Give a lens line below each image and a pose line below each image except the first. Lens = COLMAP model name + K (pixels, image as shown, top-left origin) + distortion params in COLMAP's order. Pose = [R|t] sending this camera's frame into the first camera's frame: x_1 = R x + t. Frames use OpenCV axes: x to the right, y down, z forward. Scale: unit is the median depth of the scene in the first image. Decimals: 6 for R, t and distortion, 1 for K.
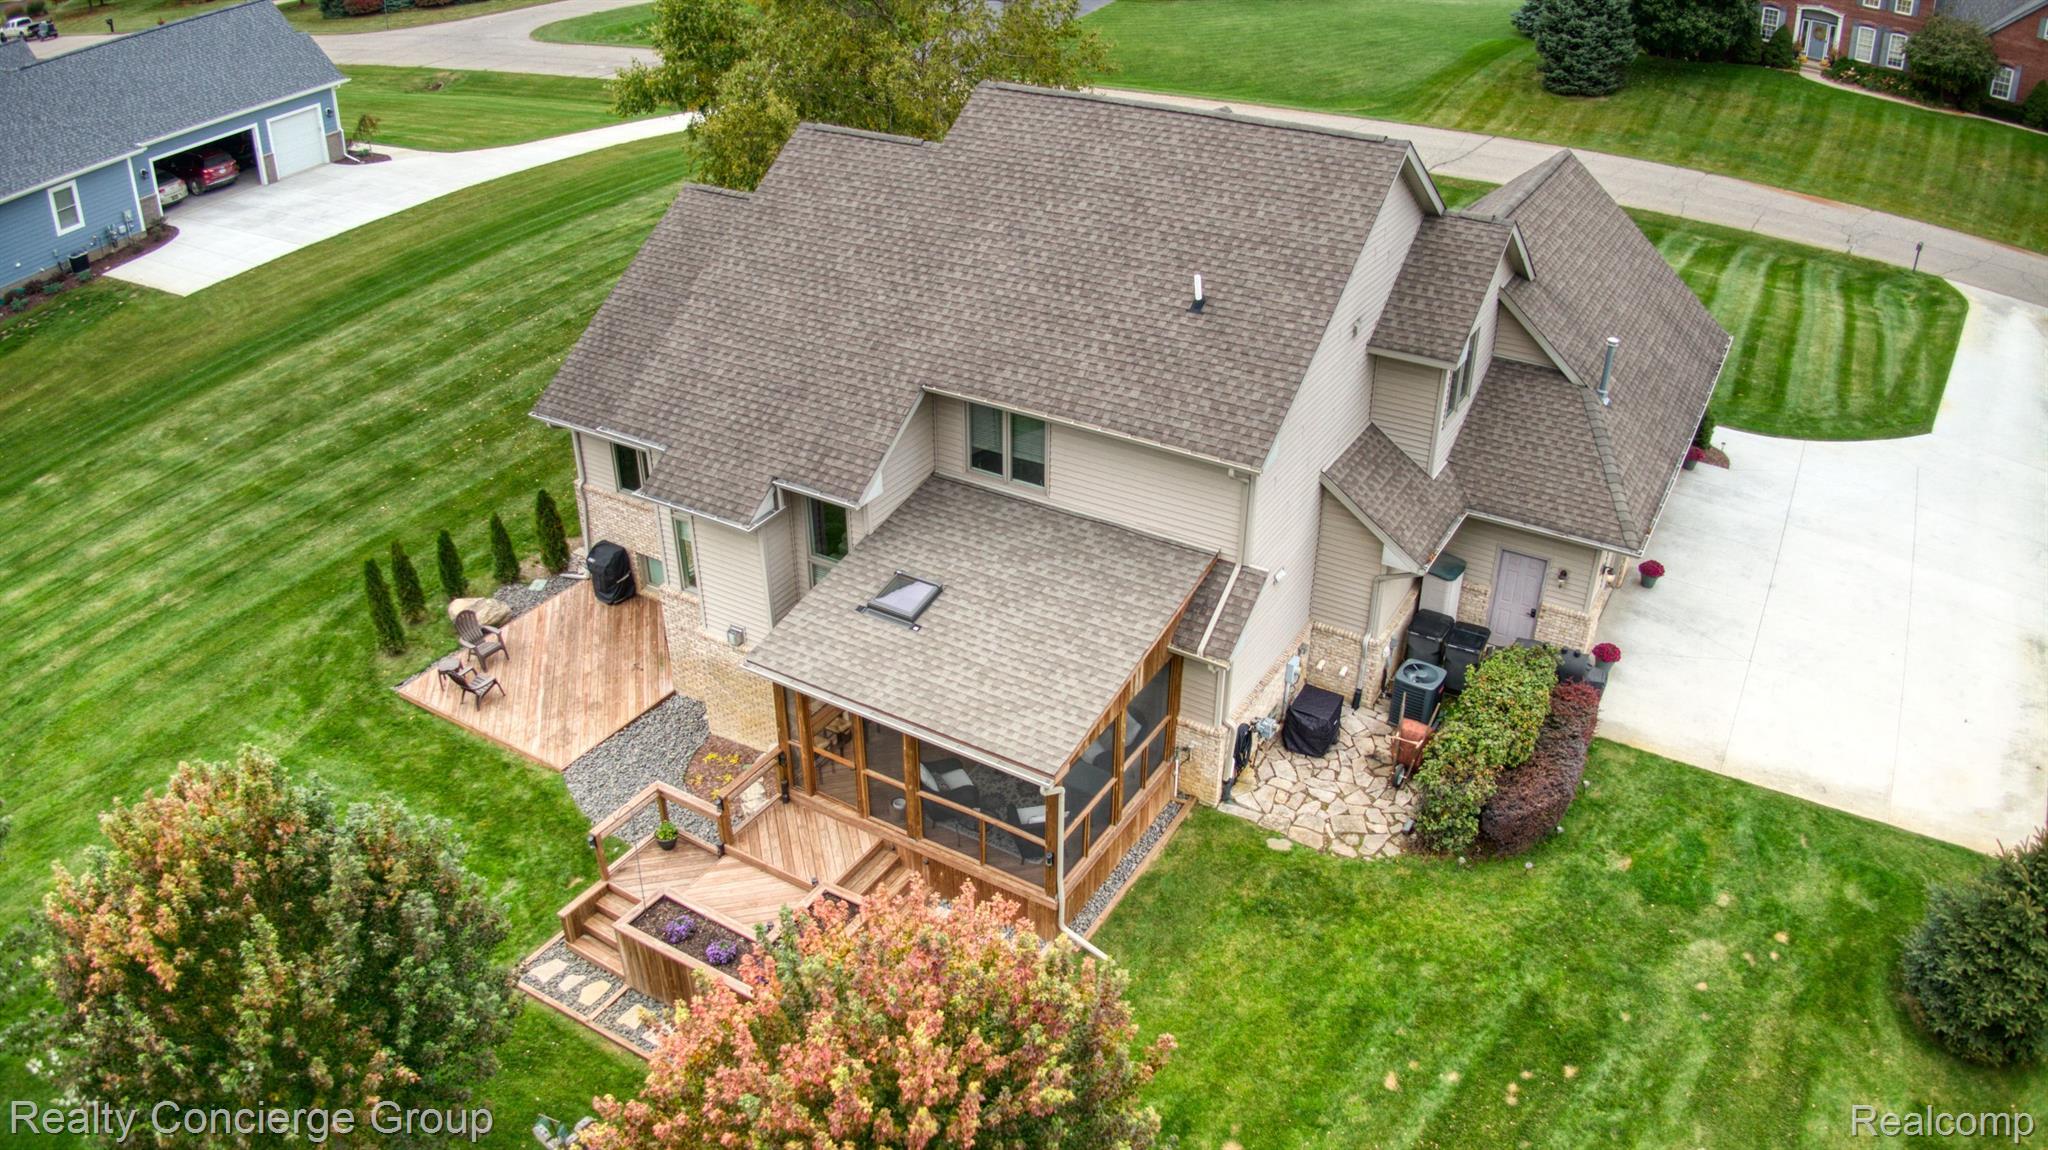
lens RADIAL K [[1501.2, 0, 1020.9], [0, 1501.2, 595.0], [0, 0, 1]] dist [-0.166417, -0.025460]
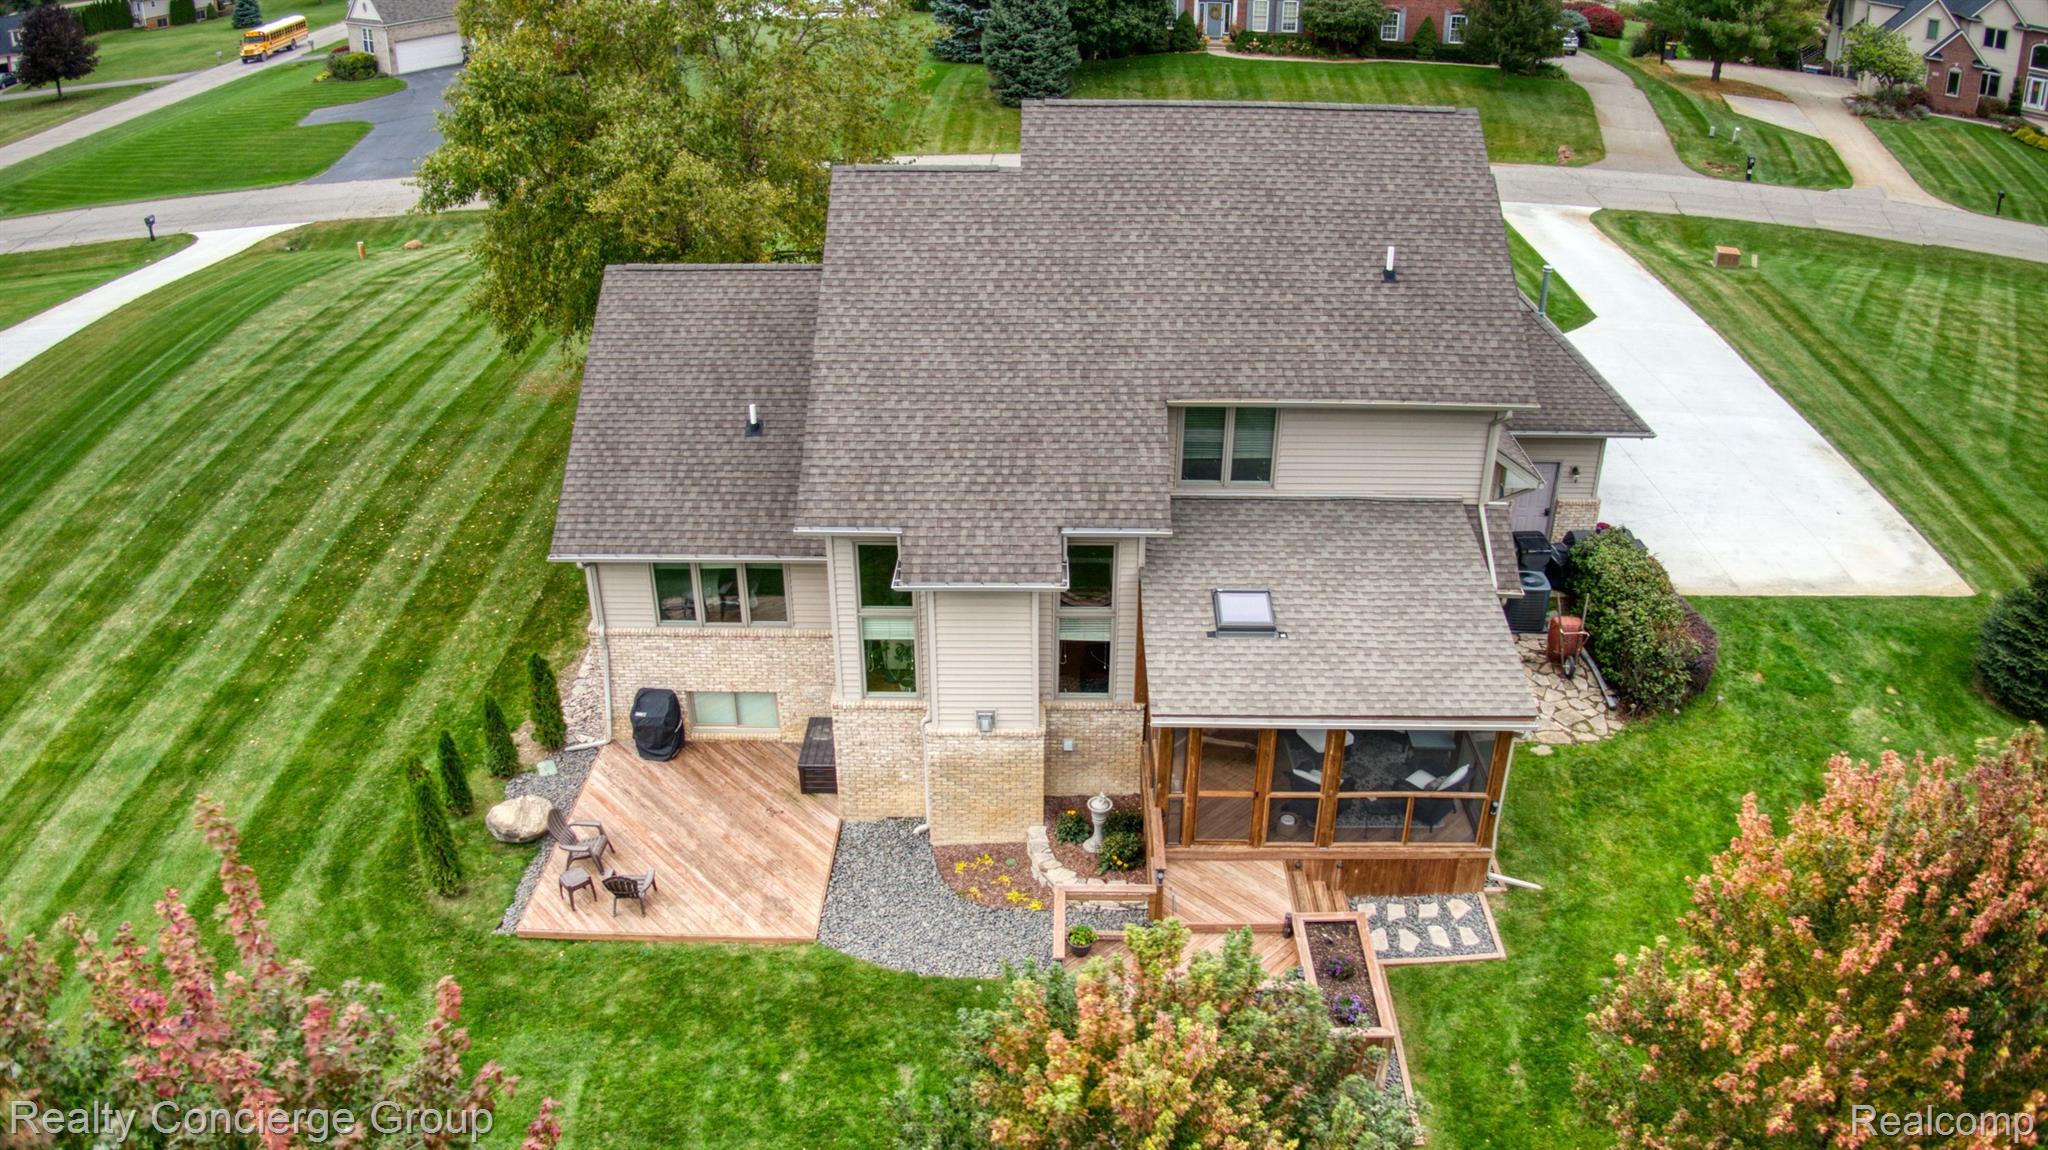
lens RADIAL K [[1501.2, 0, 1024.3], [0, 1501.2, 575.0], [0, 0, 1]] dist [-0.166417, -0.025460]
pose [[0.860633, -0.237773, 0.450306, -0.460489], [0.263796, 0.964565, 0.005143, -0.046560], [-0.435572, 0.114363, 0.892860, 0.147856]]
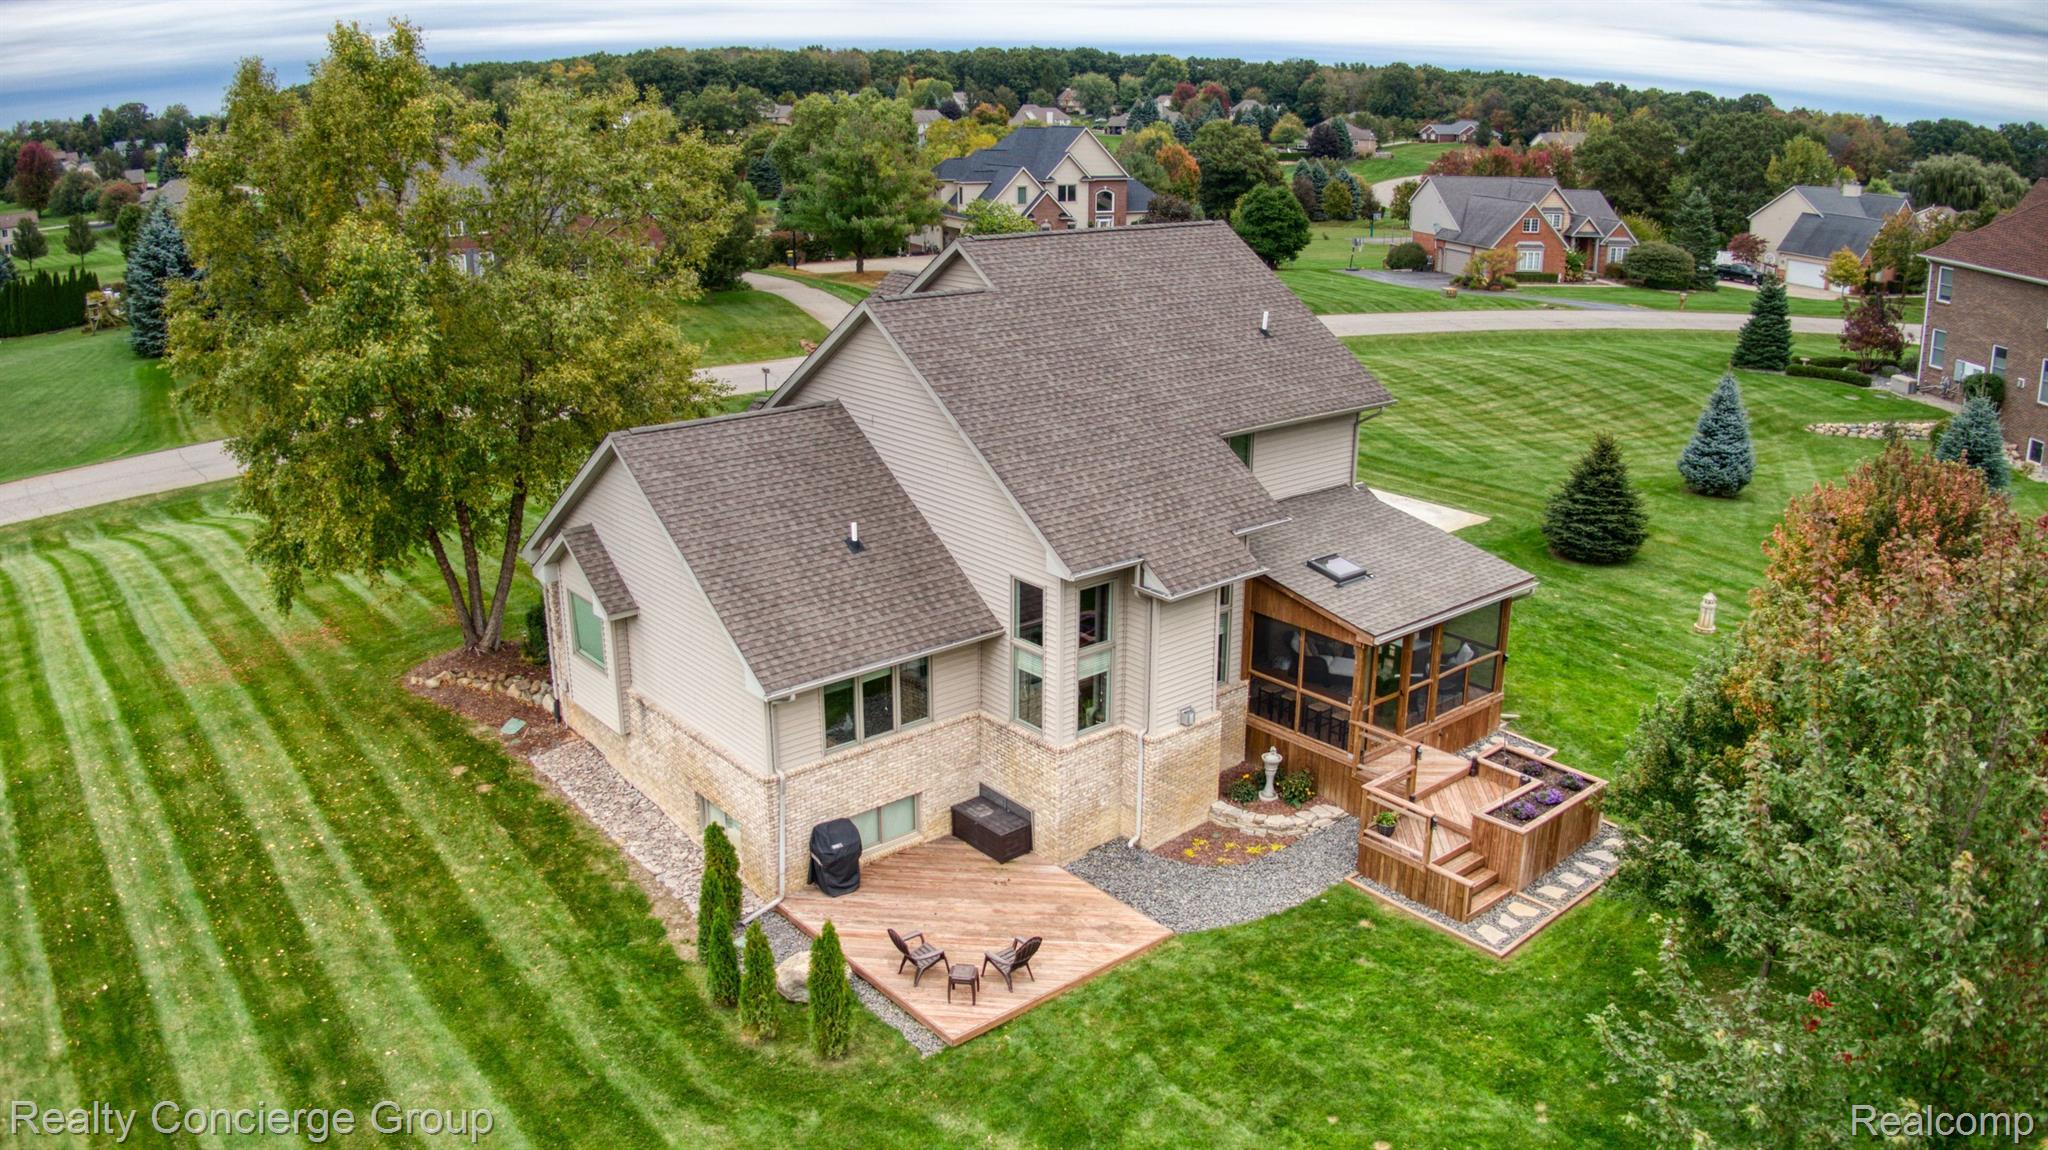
lens RADIAL K [[1501.2, 0, 1014.6], [0, 1501.2, 571.2], [0, 0, 1]] dist [-0.166417, -0.025460]
pose [[0.314173, -0.283427, 0.906071, -0.960089], [0.492514, 0.864578, 0.099672, -0.188356], [-0.811619, 0.414938, 0.411219, 0.514374]]
